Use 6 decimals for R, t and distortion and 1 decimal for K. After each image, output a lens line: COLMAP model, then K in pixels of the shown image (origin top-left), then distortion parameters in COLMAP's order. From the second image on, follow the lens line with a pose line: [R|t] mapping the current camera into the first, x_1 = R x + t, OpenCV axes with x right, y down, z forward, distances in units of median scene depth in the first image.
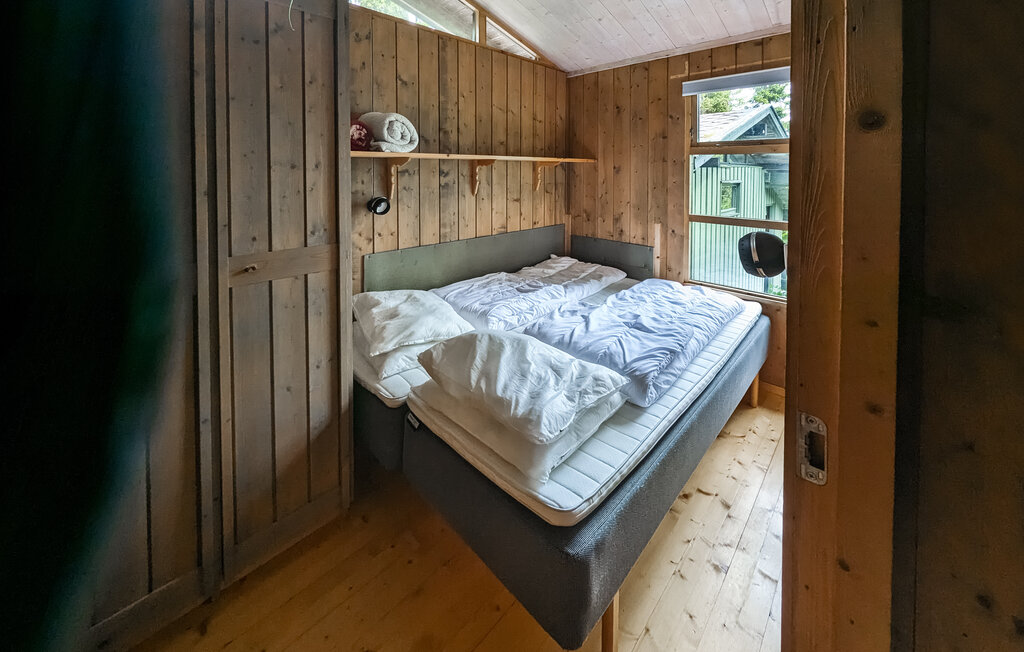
lens RADIAL K [[387.2, 0, 512.0], [0, 387.2, 326.0], [0, 0, 1]] dist [0.000123, -0.000014]
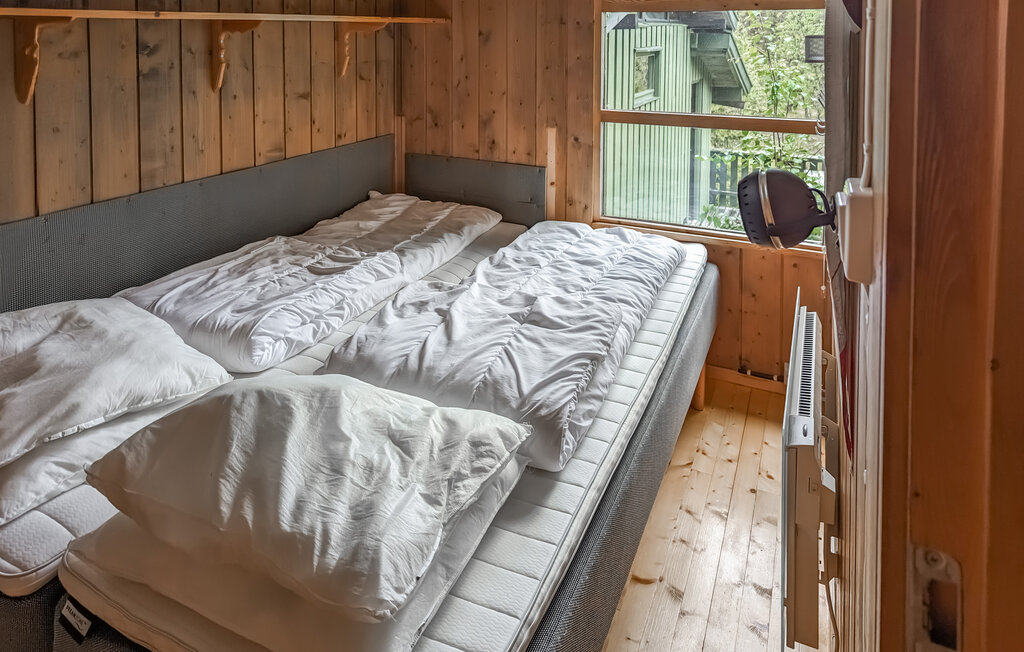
lens RADIAL K [[874.7, 0, 512.0], [0, 874.7, 326.0], [0, 0, 1]] dist [0.097831, -0.120493]
pose [[0.977608, -0.028901, 0.208438, 0.032401], [0.050022, 0.994048, -0.096781, 0.107329], [-0.204400, 0.105041, 0.973235, -0.153039]]
